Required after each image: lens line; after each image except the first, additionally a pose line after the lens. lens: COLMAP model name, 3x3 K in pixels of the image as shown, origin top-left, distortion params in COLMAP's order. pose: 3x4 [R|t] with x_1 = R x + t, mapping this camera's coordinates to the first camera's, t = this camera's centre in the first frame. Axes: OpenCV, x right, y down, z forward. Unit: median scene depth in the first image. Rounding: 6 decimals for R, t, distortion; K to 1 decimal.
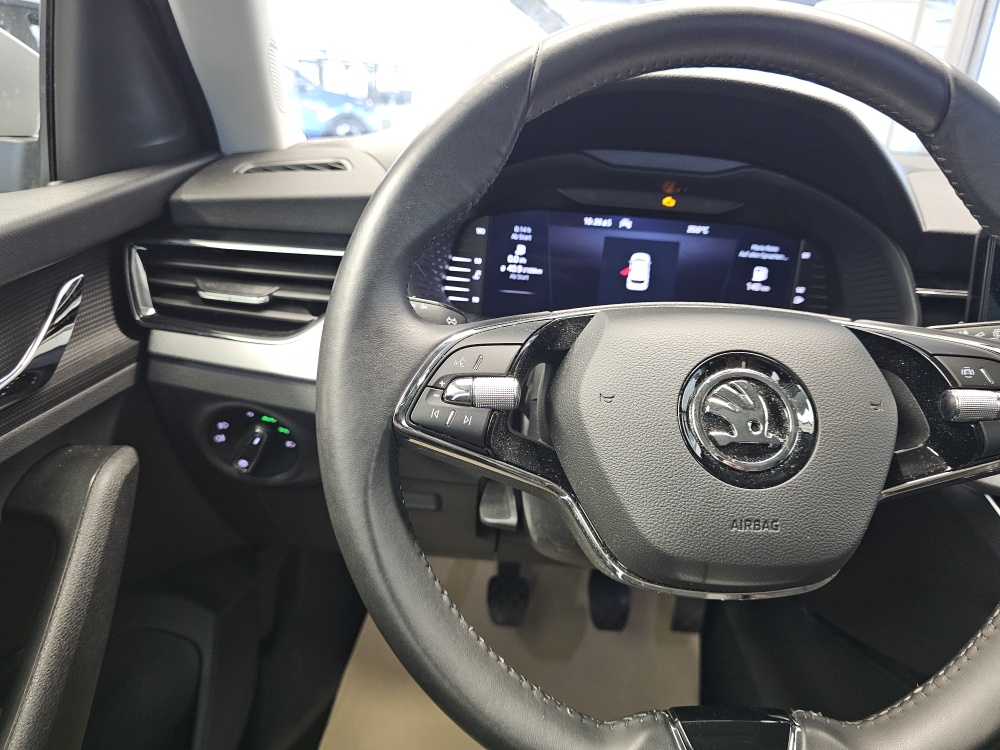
lens RADIAL K [[687.4, 0, 498.4], [0, 687.4, 370.9], [0, 0, 1]] dist [0.036927, -0.059343]
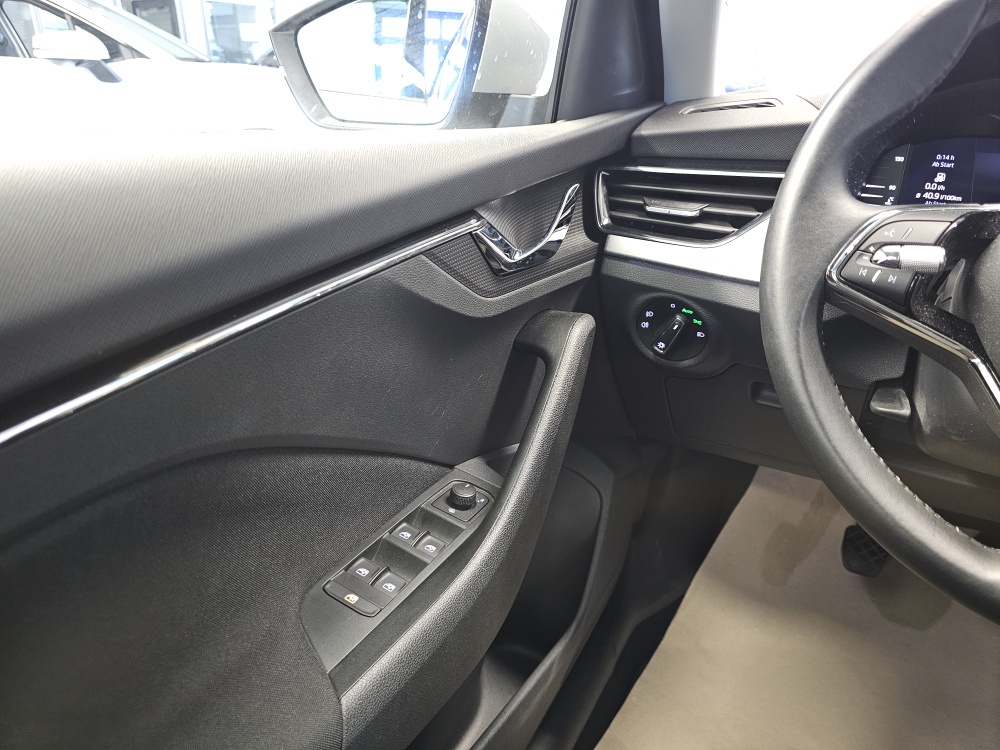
lens RADIAL K [[677.1, 0, 500.0], [0, 677.1, 376.3], [0, 0, 1]] dist [0.003177, -0.017061]
pose [[0.878582, 0.119090, -0.462506, -0.050730], [-0.108001, 0.992868, 0.050493, 0.161691], [0.465220, 0.005589, 0.885177, -0.235482]]
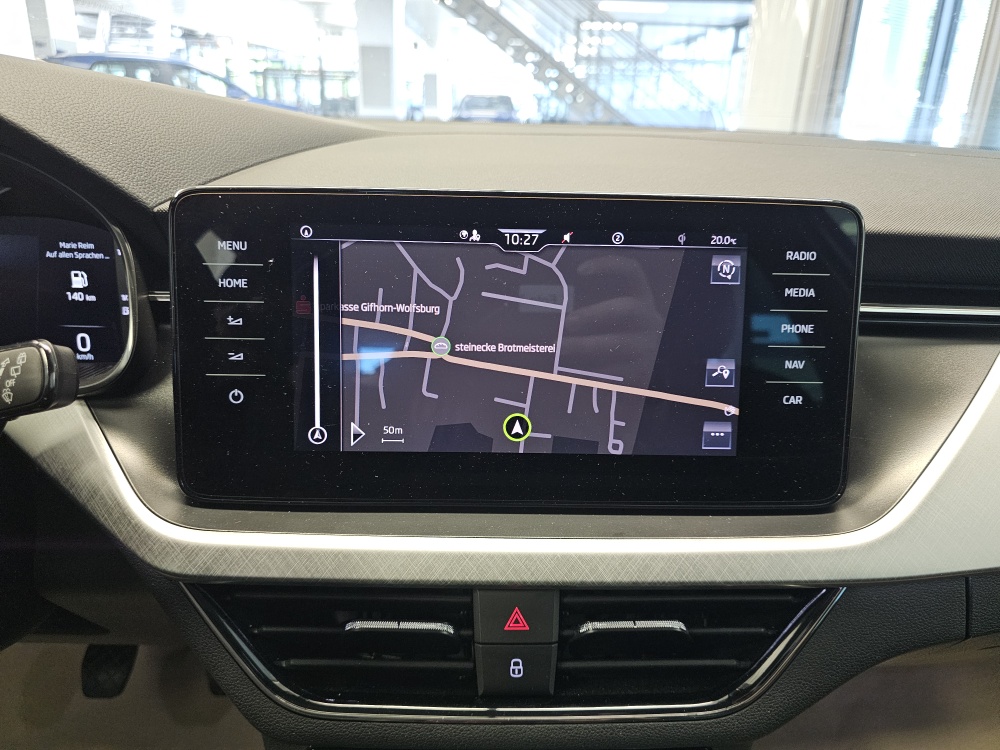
lens RADIAL K [[685.7, 0, 489.2], [0, 685.7, 377.0], [0, 0, 1]] dist [0.027534, -0.044038]
pose [[0.998466, -0.054850, 0.007606, 0.943703], [0.054789, 0.998466, 0.007983, -0.014930], [-0.008032, -0.007554, 0.999939, 0.264644]]
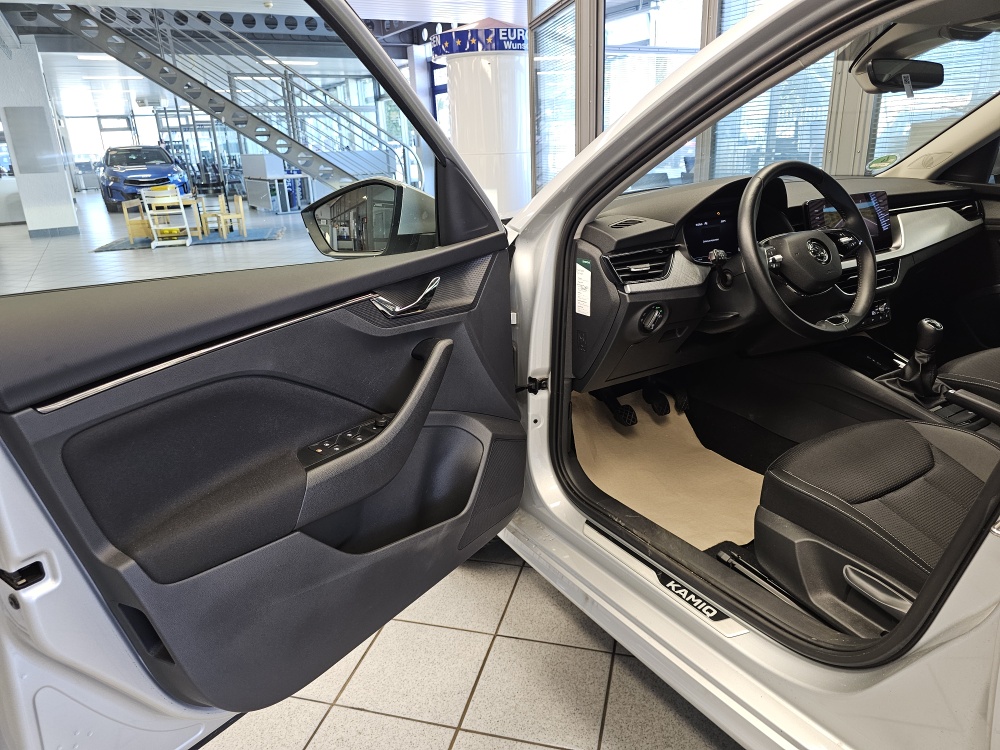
lens RADIAL K [[679.9, 0, 499.9], [0, 679.9, 370.0], [0, 0, 1]] dist [0.042825, -0.042680]
pose [[0.838303, -0.270551, 0.473340, -2.371995], [0.287713, 0.956985, 0.037441, 0.026015], [-0.463109, 0.104799, 0.880084, -1.227874]]
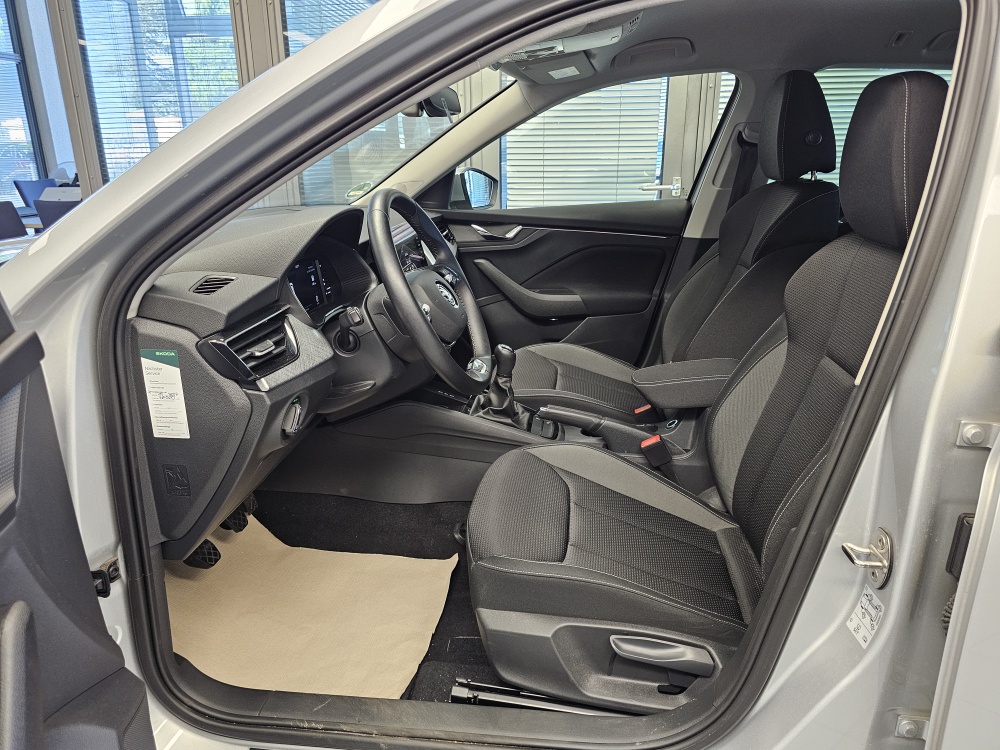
lens RADIAL K [[681.0, 0, 509.1], [0, 681.0, 353.3], [0, 0, 1]] dist [0.002545, -0.002589]
pose [[0.092898, -0.352056, 0.931357, -2.100592], [0.367378, 0.881520, 0.296573, -0.411975], [-0.925421, 0.314609, 0.211229, -0.032250]]
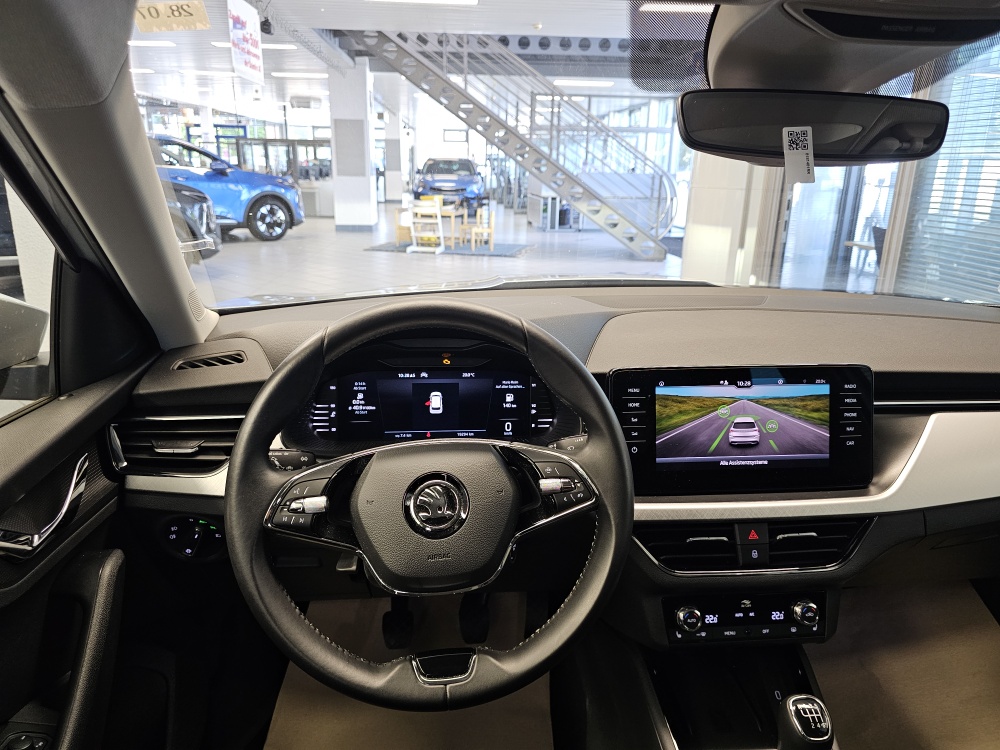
lens RADIAL K [[674.1, 0, 496.5], [0, 674.1, 375.8], [0, 0, 1]] dist [0.061060, -0.085678]
pose [[0.992729, -0.085009, 0.085222, 0.248044], [0.090178, 0.994191, -0.058754, -0.115734], [-0.079732, 0.066011, 0.994628, -0.677096]]
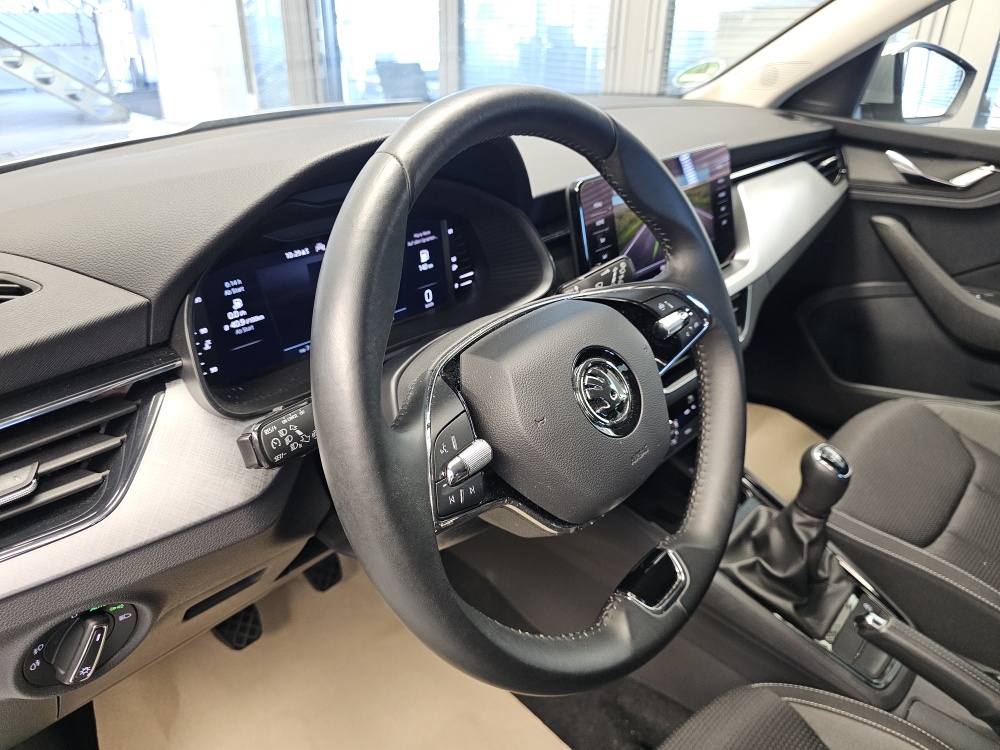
lens RADIAL K [[693.4, 0, 503.7], [0, 693.4, 373.5], [0, 0, 1]] dist [0.041589, -0.057715]
pose [[0.650923, -0.400138, 0.645127, -0.446245], [0.302989, 0.916125, 0.262513, -0.261238], [-0.696058, 0.024591, 0.717564, 0.055147]]
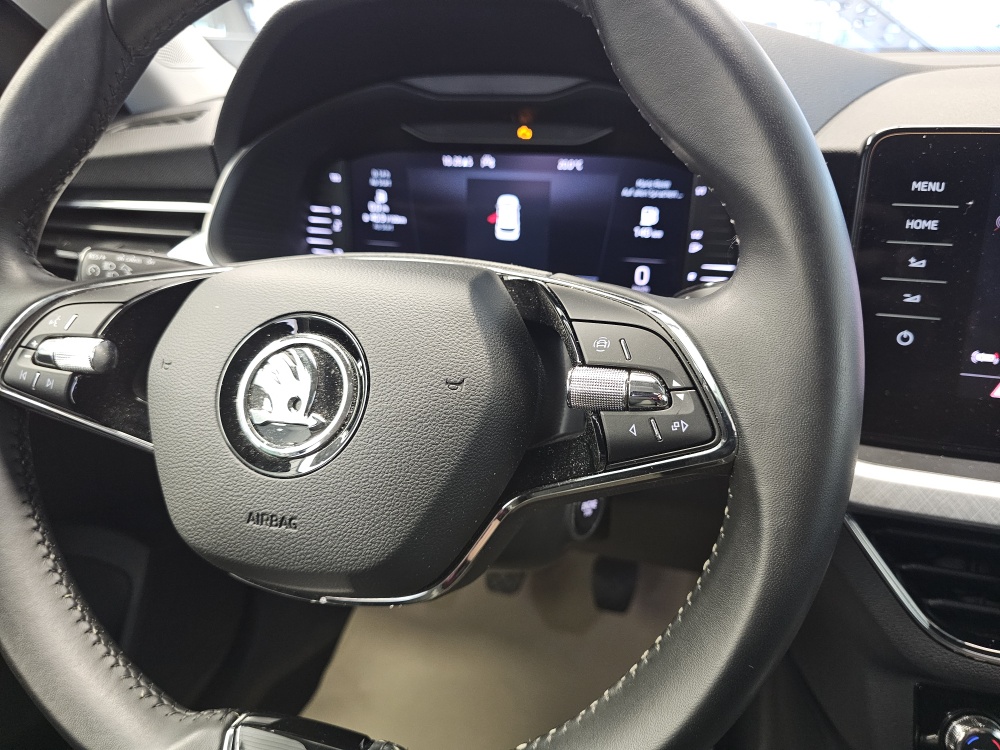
lens RADIAL K [[694.0, 0, 500.0], [0, 694.0, 375.0], [0, 0, 1]] dist [0.040631, -0.094123]
pose [[0.956945, 0.036024, -0.288024, 0.521646], [-0.015217, 0.997131, 0.074157, -0.012581], [0.289869, -0.066581, 0.954748, 0.167582]]
